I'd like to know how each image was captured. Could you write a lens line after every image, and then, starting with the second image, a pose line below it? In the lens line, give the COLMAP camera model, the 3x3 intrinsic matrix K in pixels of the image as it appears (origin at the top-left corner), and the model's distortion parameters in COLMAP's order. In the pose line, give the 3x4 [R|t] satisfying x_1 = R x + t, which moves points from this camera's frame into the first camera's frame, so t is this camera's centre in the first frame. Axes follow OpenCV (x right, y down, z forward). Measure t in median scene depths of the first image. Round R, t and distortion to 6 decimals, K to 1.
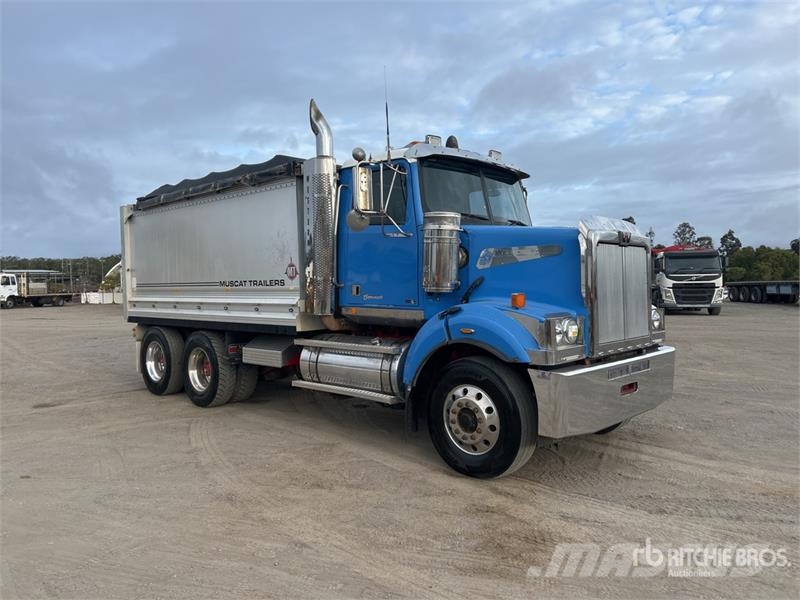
lens RADIAL K [[593.7, 0, 395.6], [0, 593.7, 278.3], [0, 0, 1]] dist [0.049109, -0.033108]
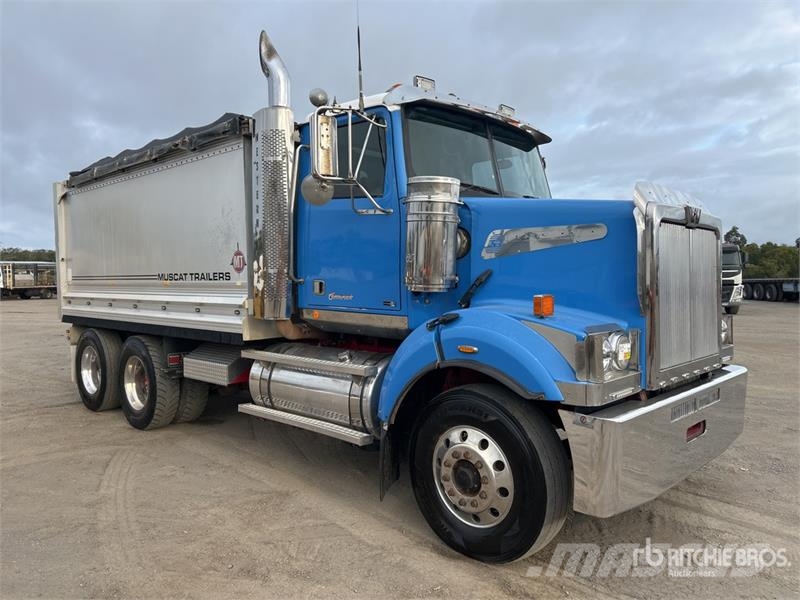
lens RADIAL K [[593.7, 0, 396.2], [0, 593.7, 281.5], [0, 0, 1]] dist [0.049109, -0.033108]
pose [[0.999966, 0.008028, -0.002020, 0.029798], [-0.007997, 0.999859, 0.014760, 0.001063], [0.002138, -0.014744, 0.999889, 0.240875]]
